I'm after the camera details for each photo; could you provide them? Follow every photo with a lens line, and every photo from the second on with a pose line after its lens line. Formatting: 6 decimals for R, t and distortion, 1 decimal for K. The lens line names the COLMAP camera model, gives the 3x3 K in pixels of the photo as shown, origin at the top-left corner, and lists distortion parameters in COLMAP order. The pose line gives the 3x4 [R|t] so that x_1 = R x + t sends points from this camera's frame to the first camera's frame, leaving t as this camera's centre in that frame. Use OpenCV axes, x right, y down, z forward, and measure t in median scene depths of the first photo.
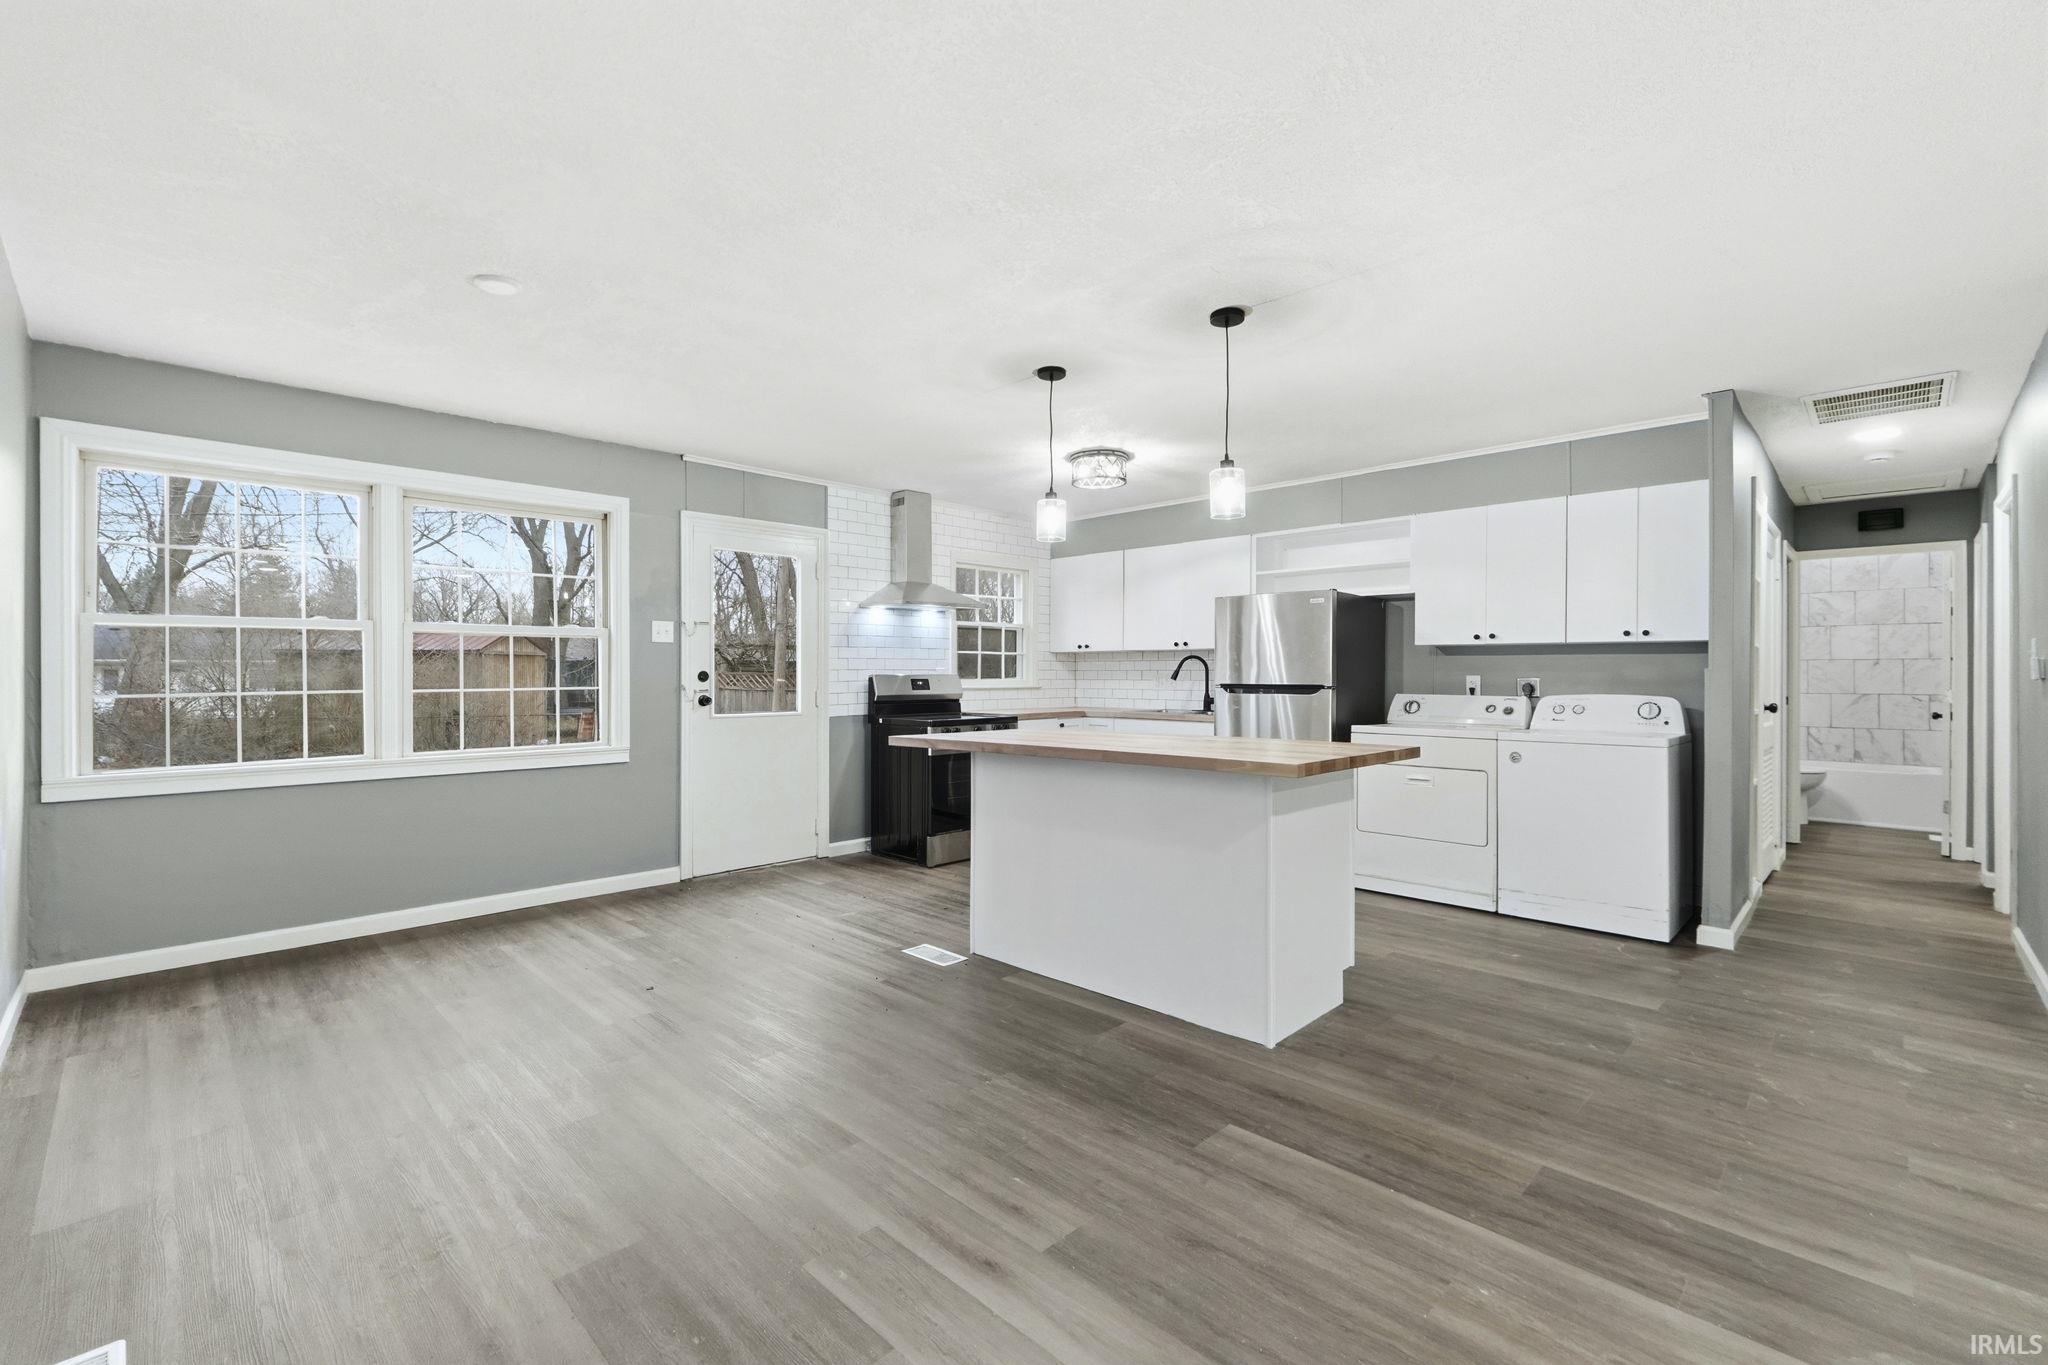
lens RADIAL K [[875.1, 0, 1016.3], [0, 875.1, 668.0], [0, 0, 1]] dist [-0.000488, 0.001766]
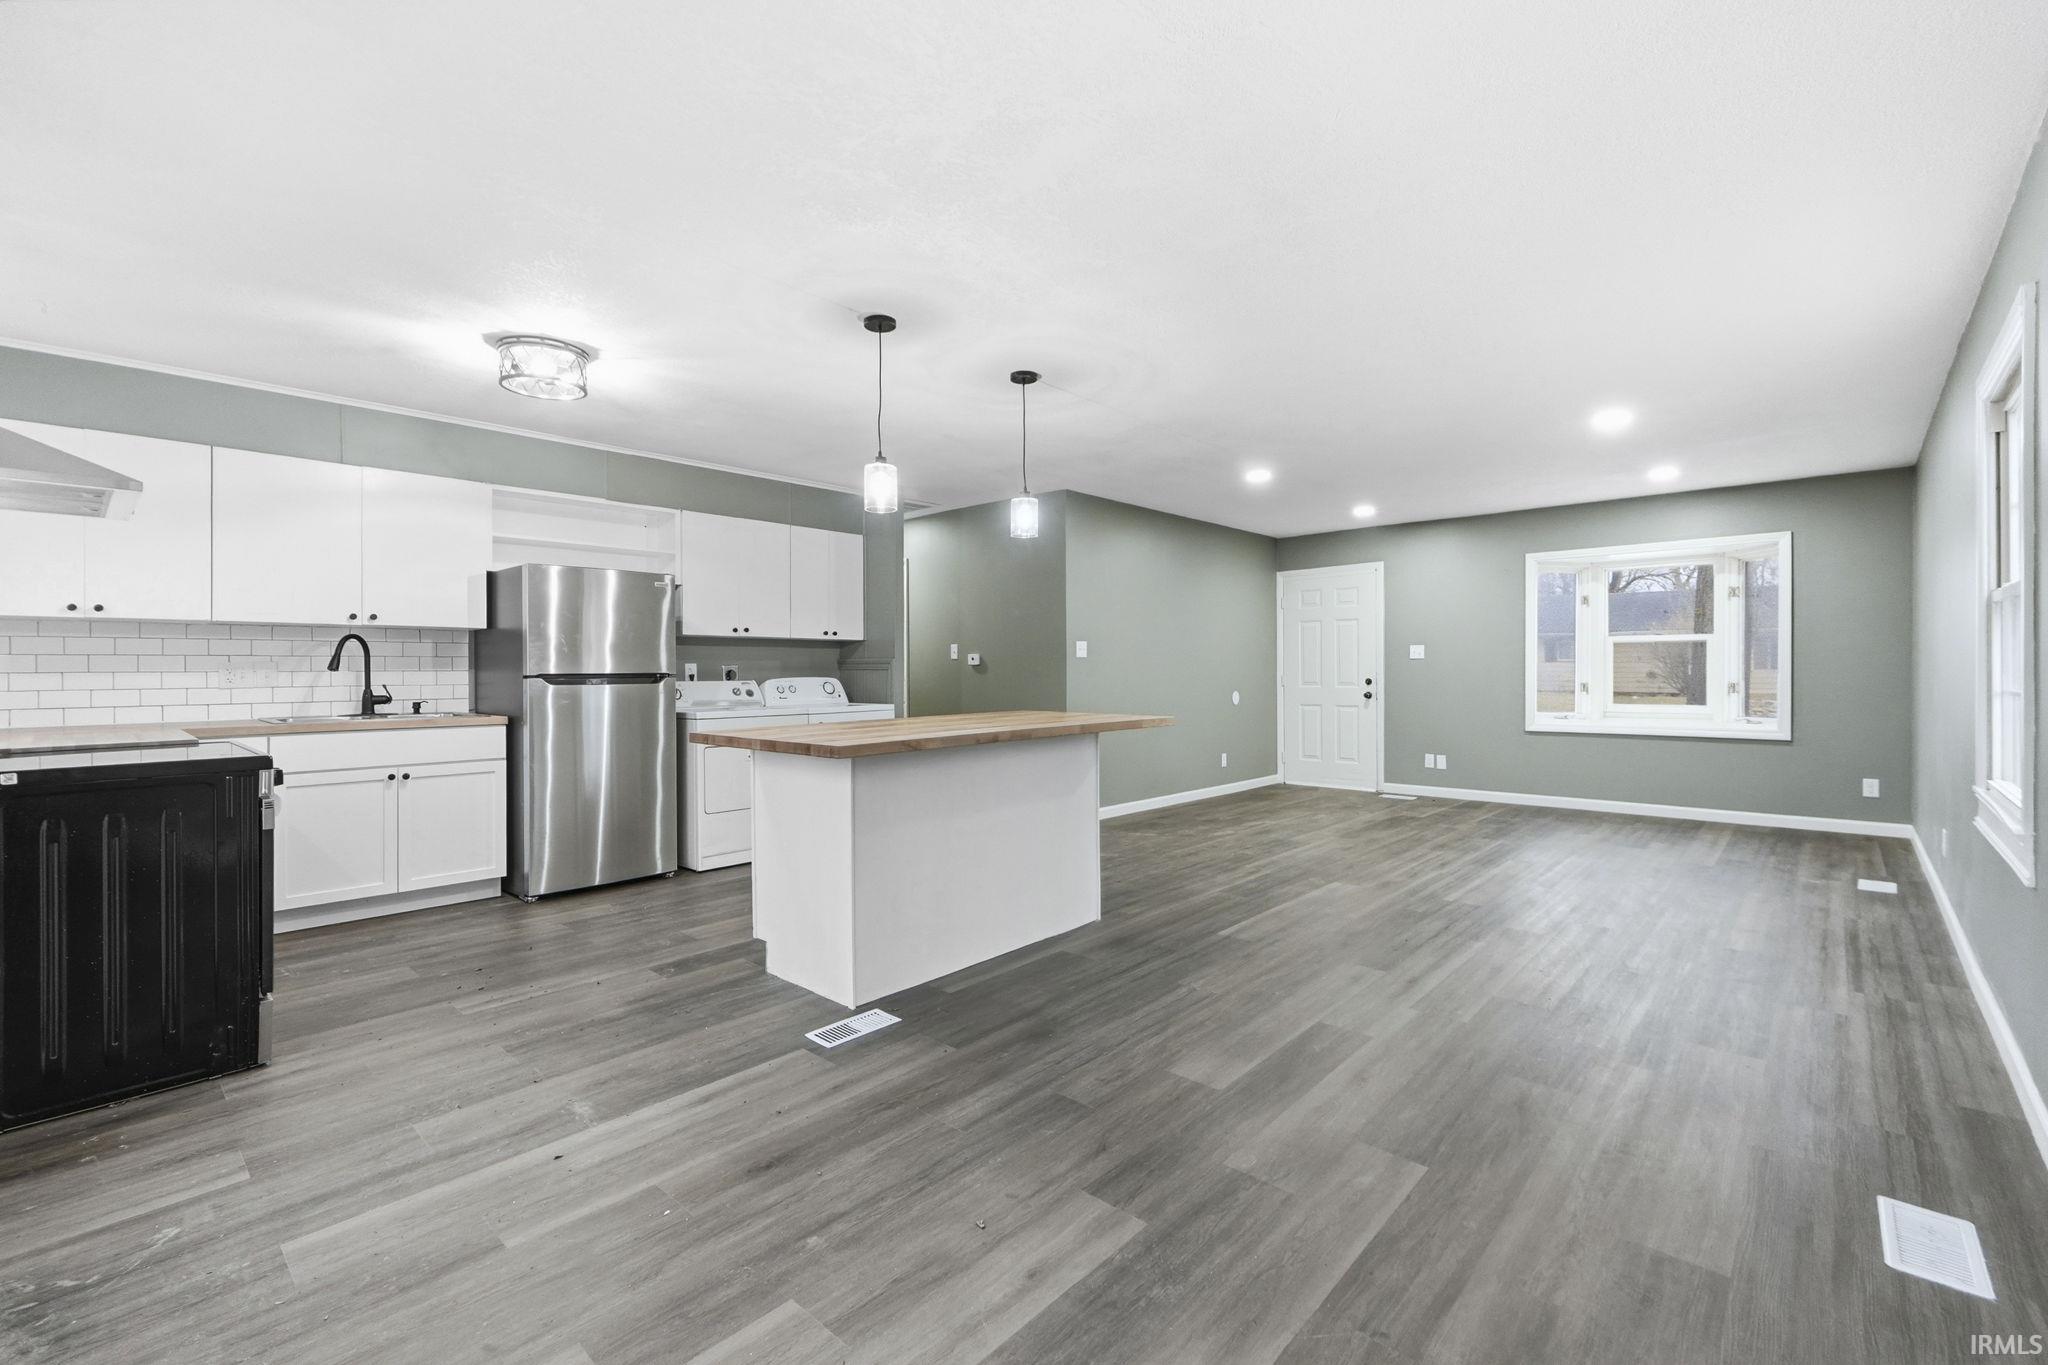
lens RADIAL K [[875.1, 0, 1015.2], [0, 875.1, 669.6], [0, 0, 1]] dist [-0.000488, 0.001766]
pose [[-0.030147, -0.004858, 0.999534, -0.646528], [-0.004426, 0.999979, 0.004727, 0.009648], [-0.999536, -0.004281, -0.030167, 0.668853]]
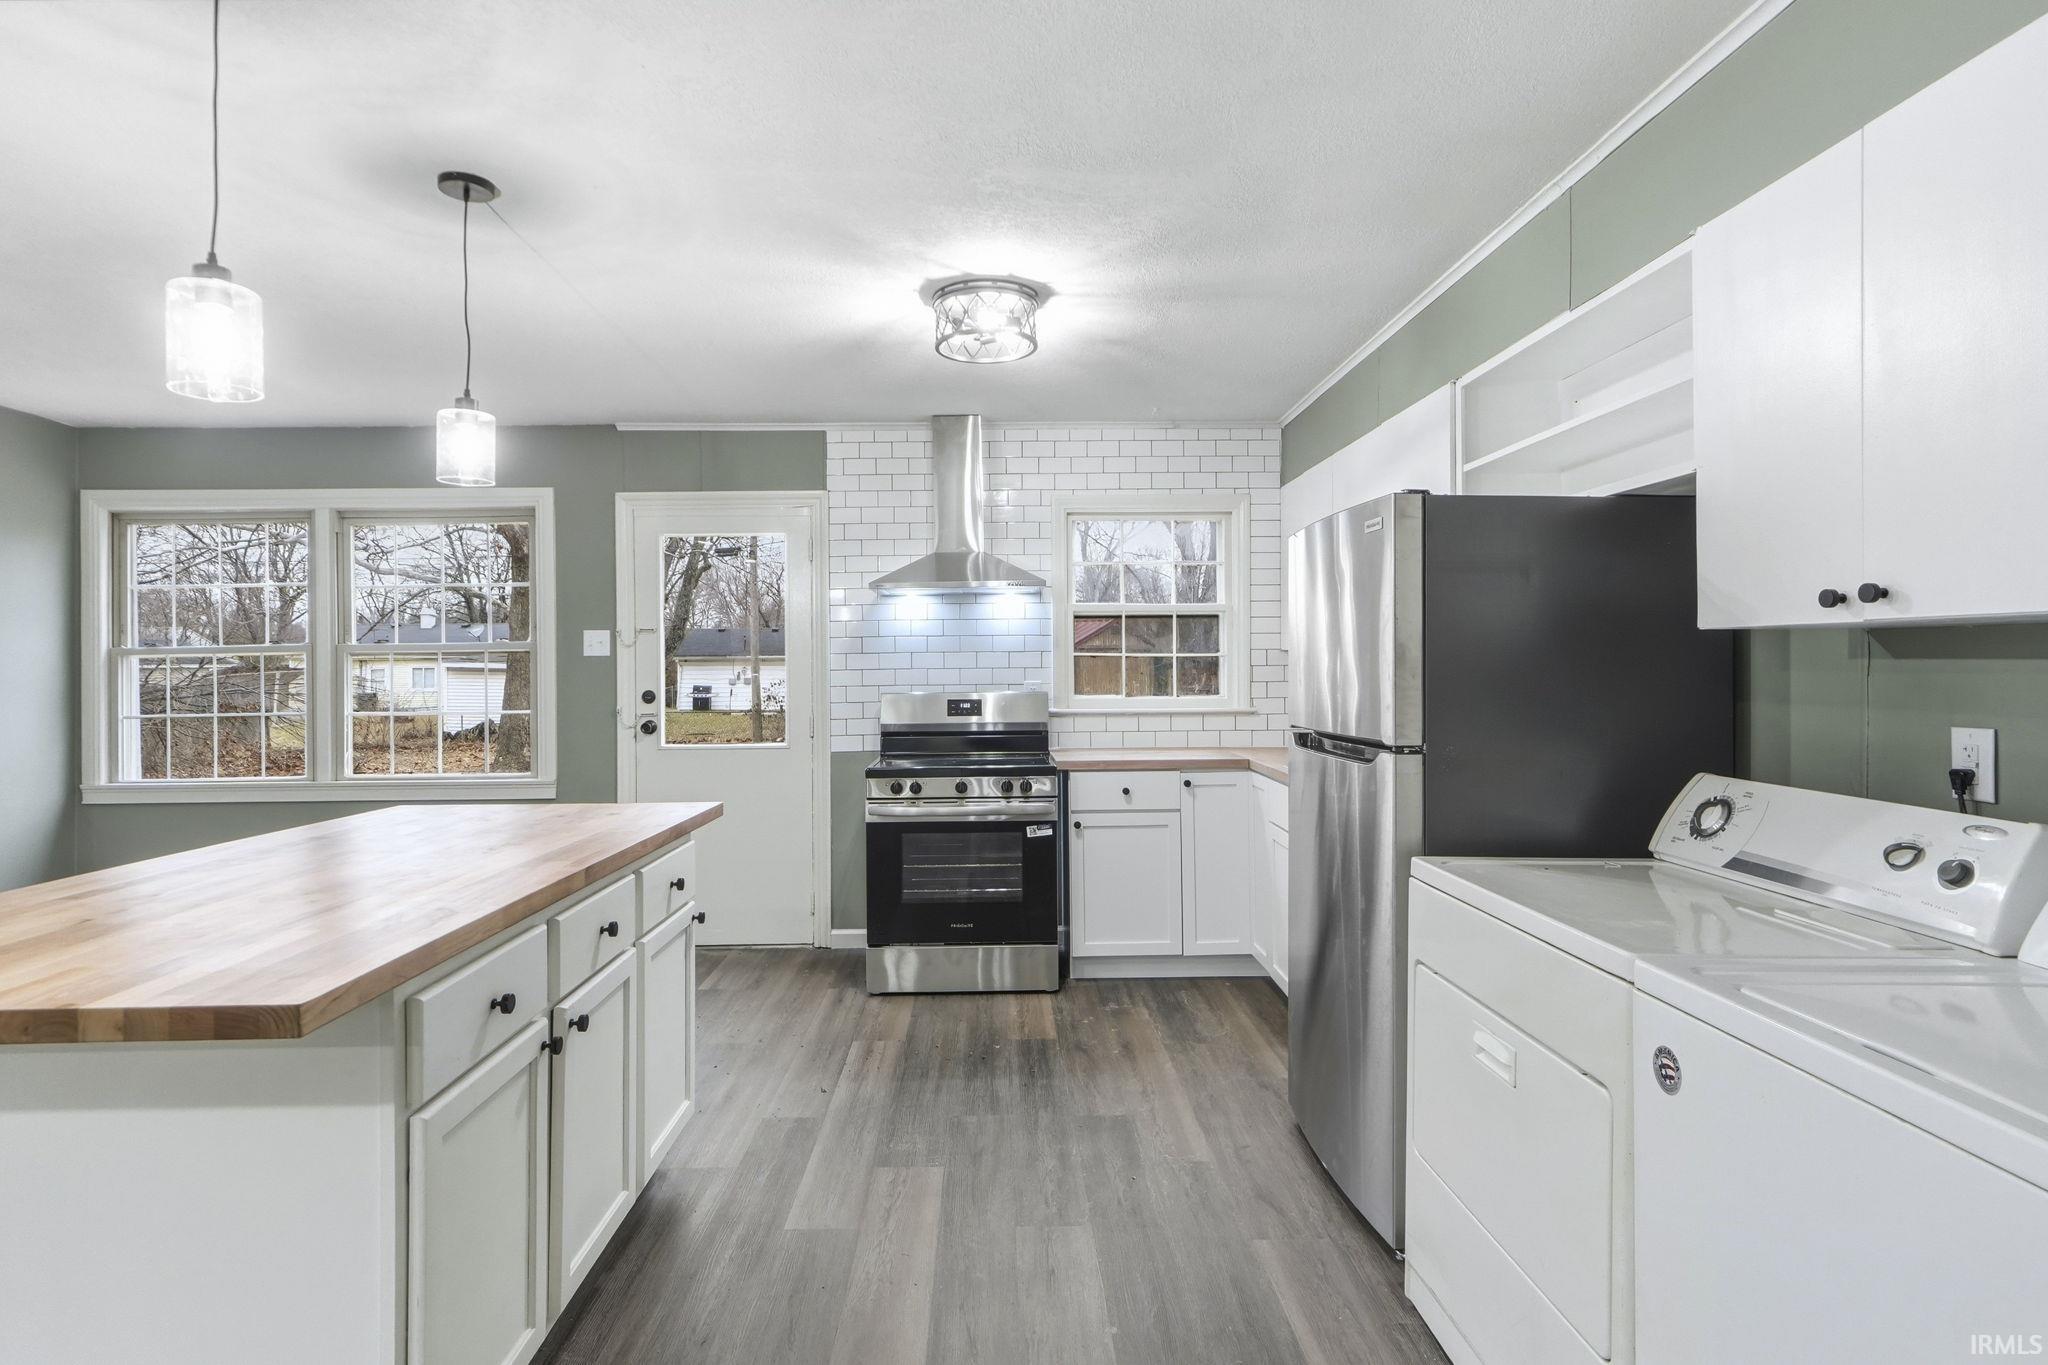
lens RADIAL K [[1042.2, 0, 1020.5], [0, 1042.2, 658.0], [0, 0, 1]] dist [-0.002067, 0.003044]
pose [[0.723359, -0.012596, -0.690357, 0.572896], [0.013509, 0.999900, -0.004089, -0.018349], [0.690340, -0.006368, 0.723457, 0.573789]]
